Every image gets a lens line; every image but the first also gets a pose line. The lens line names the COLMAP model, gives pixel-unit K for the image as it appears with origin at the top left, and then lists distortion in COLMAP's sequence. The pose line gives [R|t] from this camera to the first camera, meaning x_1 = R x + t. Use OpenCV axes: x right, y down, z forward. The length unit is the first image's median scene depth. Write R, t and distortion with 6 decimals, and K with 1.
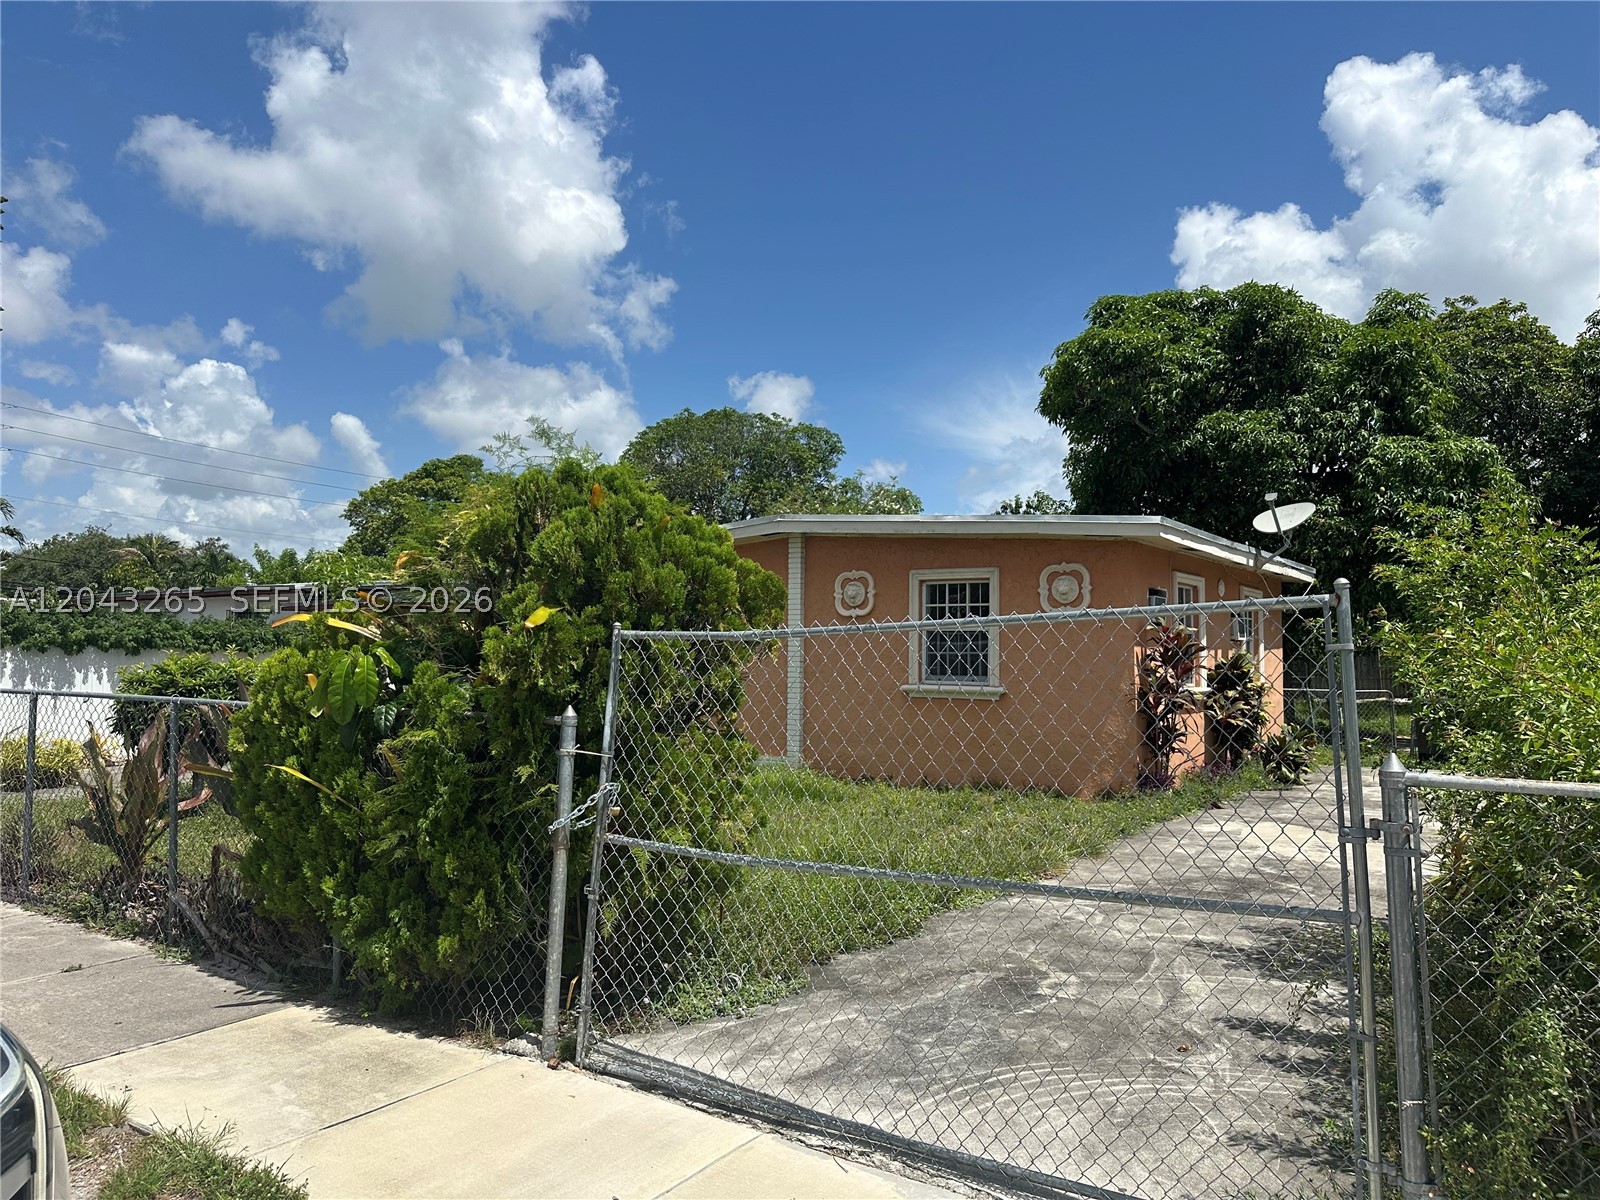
lens RADIAL K [[1104.2, 0, 805.5], [0, 1104.2, 606.0], [0, 0, 1]] dist [0.076066, -0.002367]
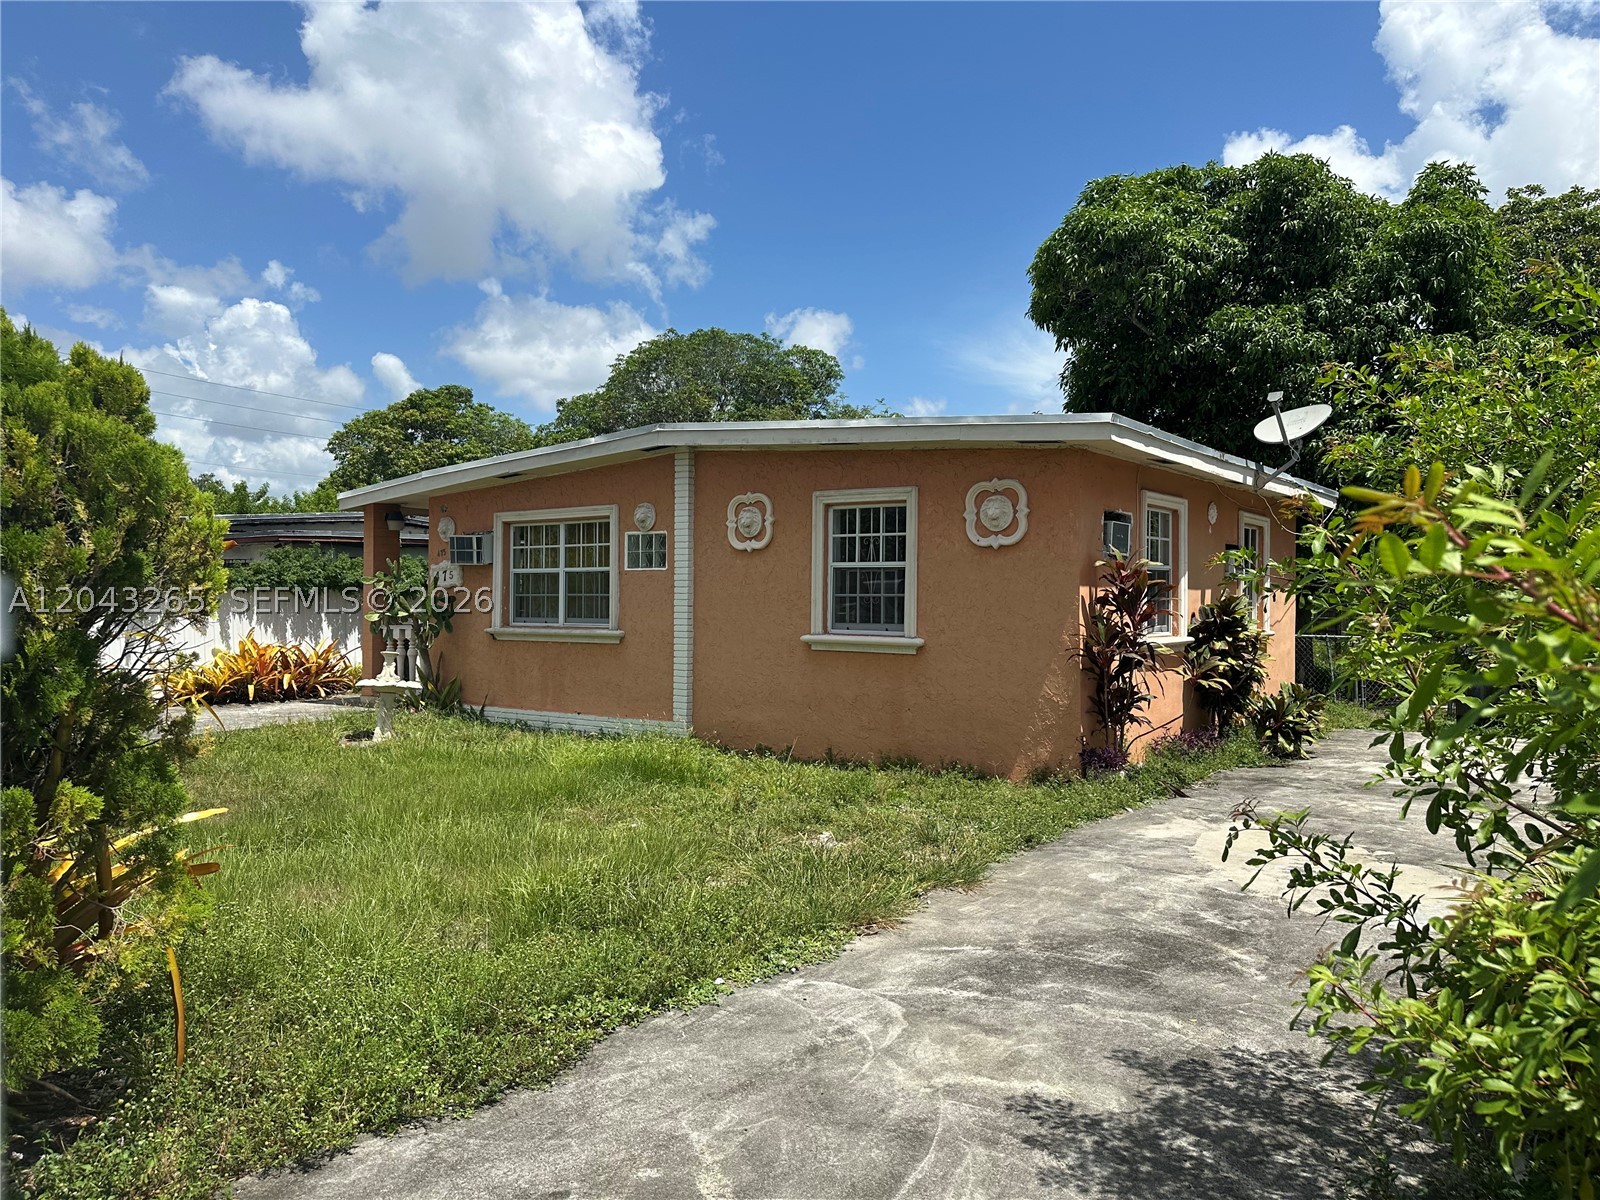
lens RADIAL K [[1106.1, 0, 800.0], [0, 1106.1, 600.0], [0, 0, 1]] dist [0.061663, -0.002410]
pose [[0.999295, -0.001663, -0.037507, 0.111880], [0.003545, 0.998735, 0.050164, 0.005600], [0.037376, -0.050262, 0.998036, 0.192291]]
